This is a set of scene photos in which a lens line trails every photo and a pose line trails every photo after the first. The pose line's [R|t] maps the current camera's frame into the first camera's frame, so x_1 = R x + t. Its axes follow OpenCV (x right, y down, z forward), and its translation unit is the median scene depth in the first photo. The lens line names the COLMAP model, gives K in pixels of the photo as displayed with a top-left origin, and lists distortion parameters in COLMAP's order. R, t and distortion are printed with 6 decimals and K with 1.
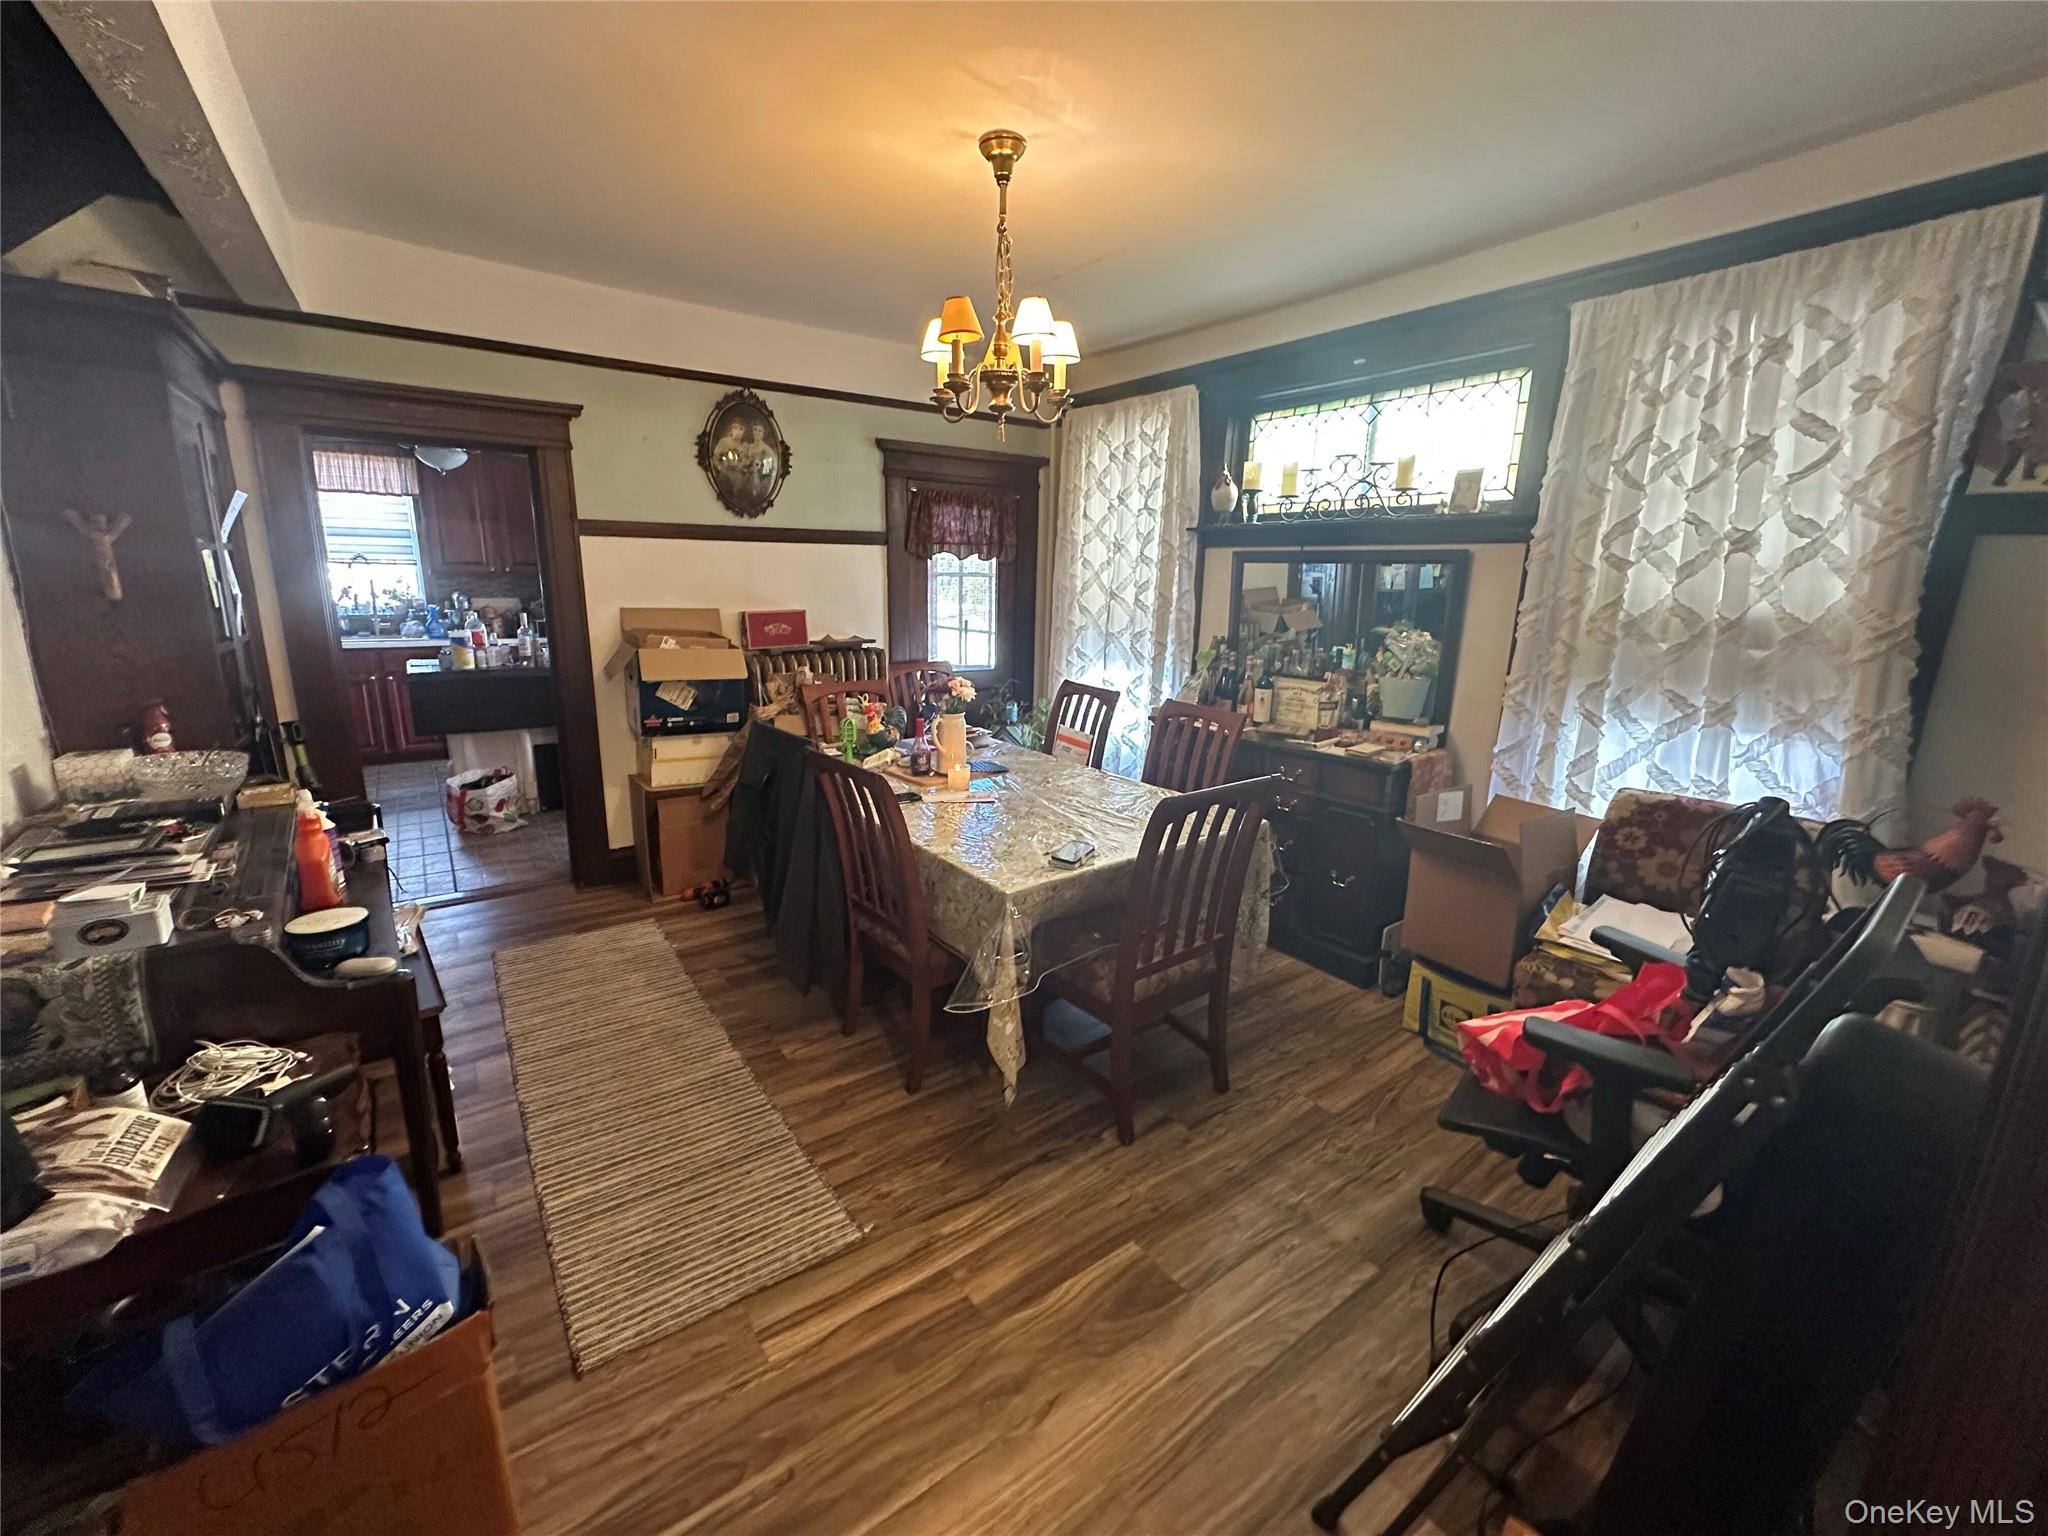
lens RADIAL K [[820.5, 0, 1016.8], [0, 820.5, 775.5], [0, 0, 1]] dist [-0.001806, -0.000228]
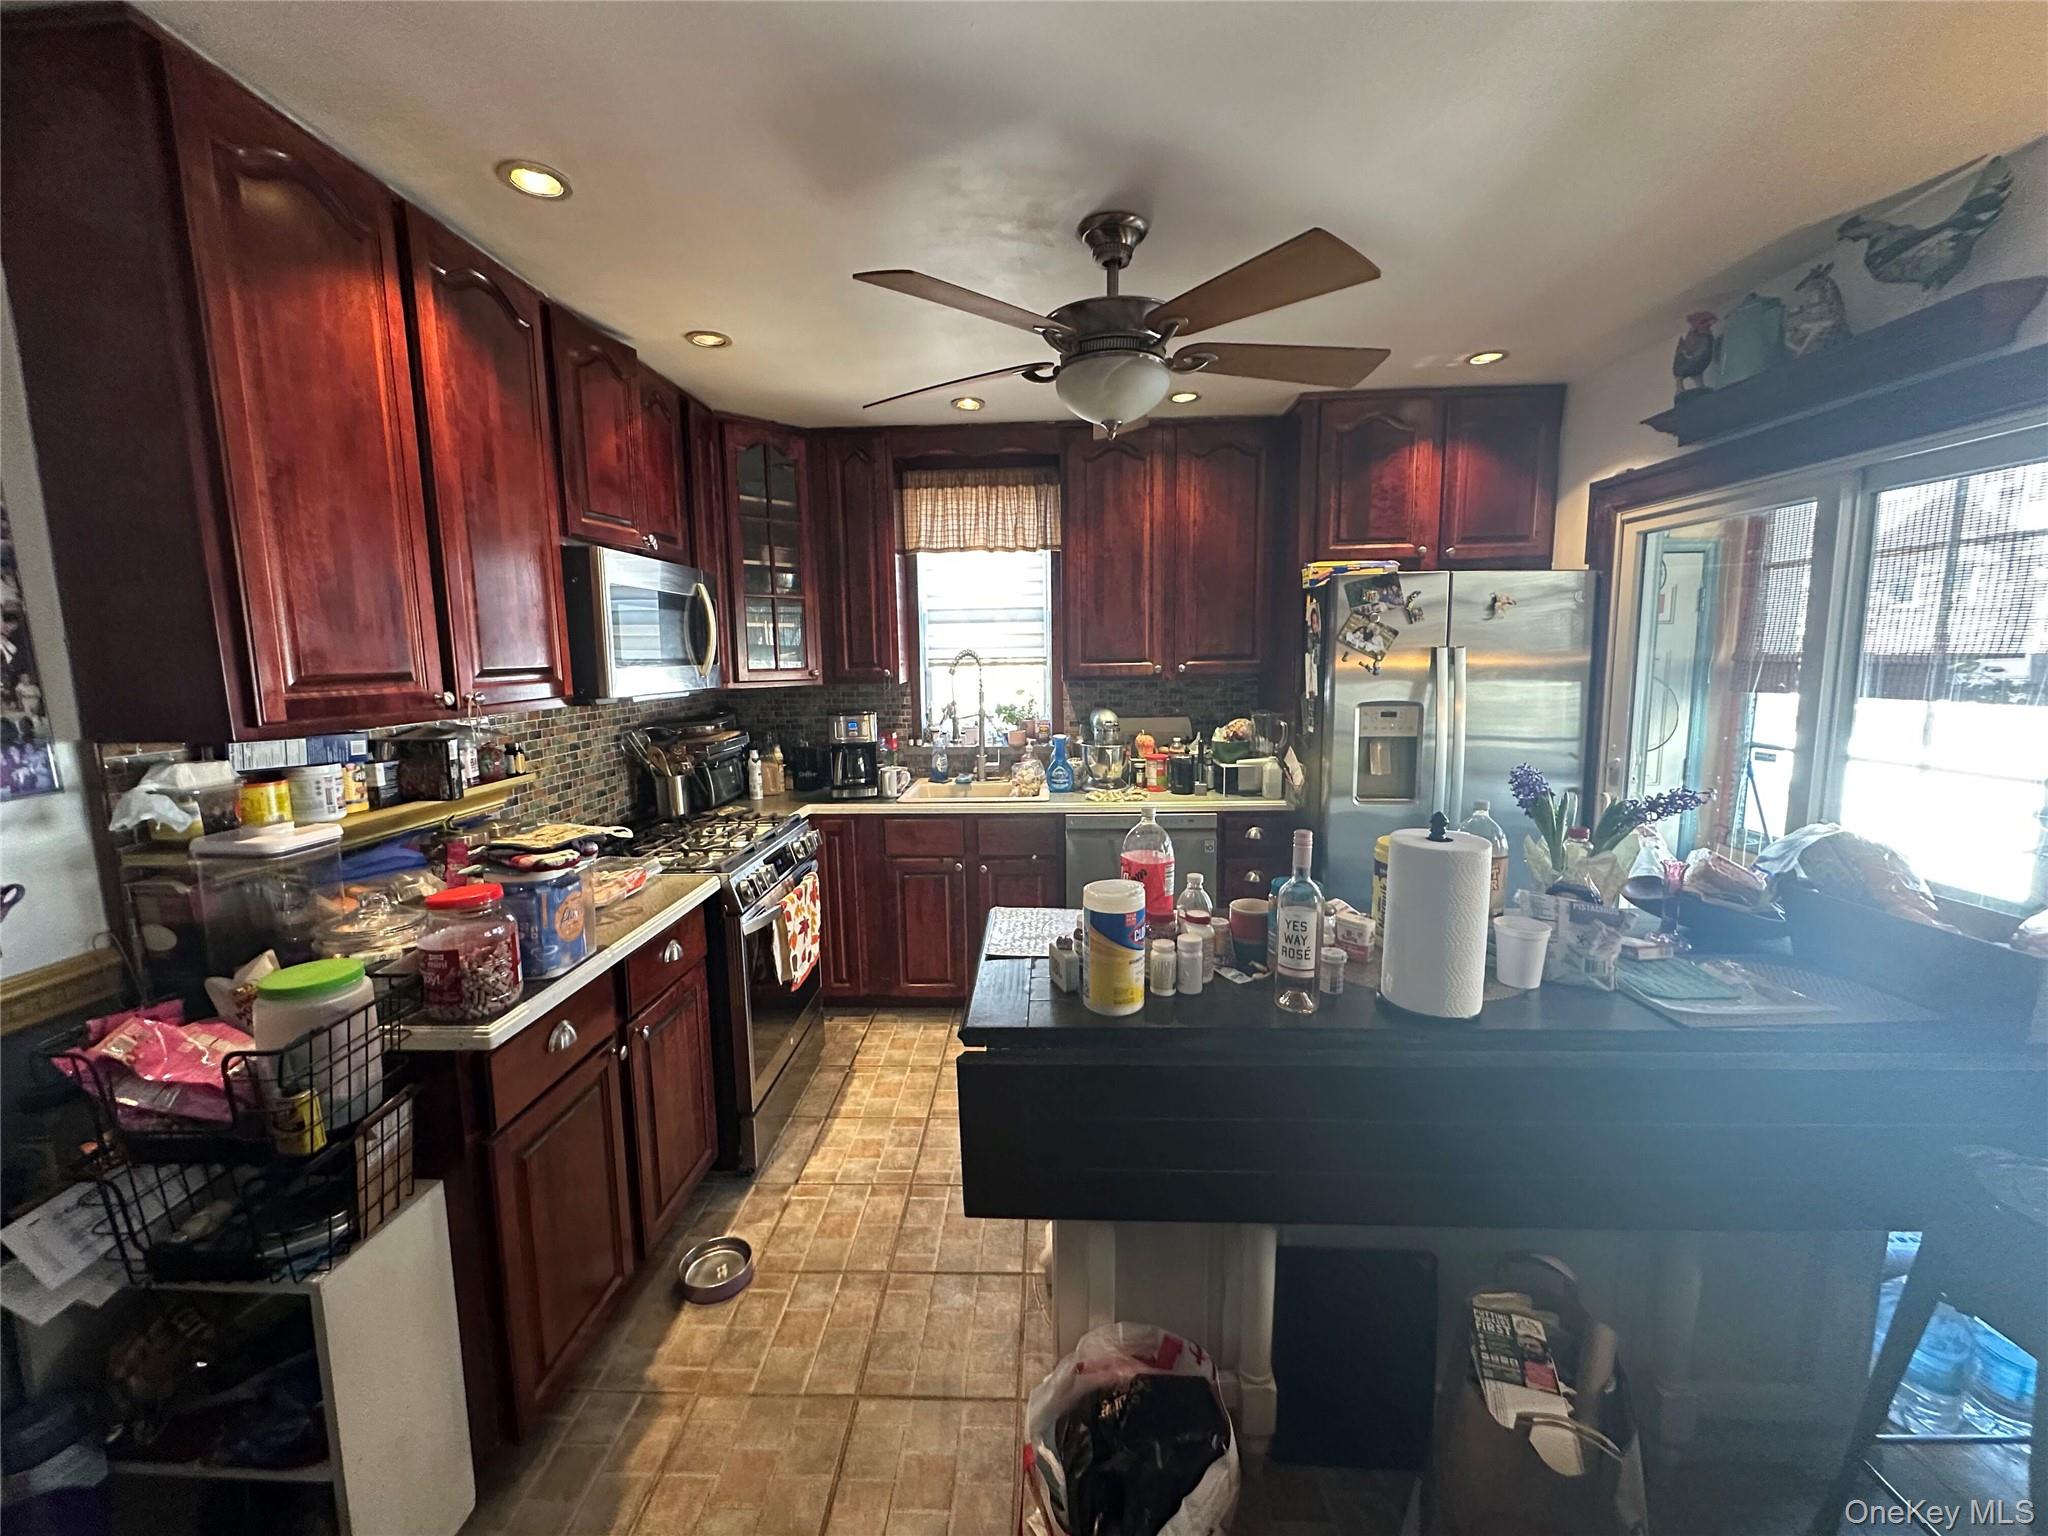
lens RADIAL K [[820.5, 0, 1017.4], [0, 820.5, 761.8], [0, 0, 1]] dist [-0.001806, -0.000228]
pose [[0.785695, 0.045387, -0.616947, -0.388118], [-0.104899, 0.992637, -0.060566, -0.153302], [0.609655, 0.112304, 0.784671, 0.542604]]
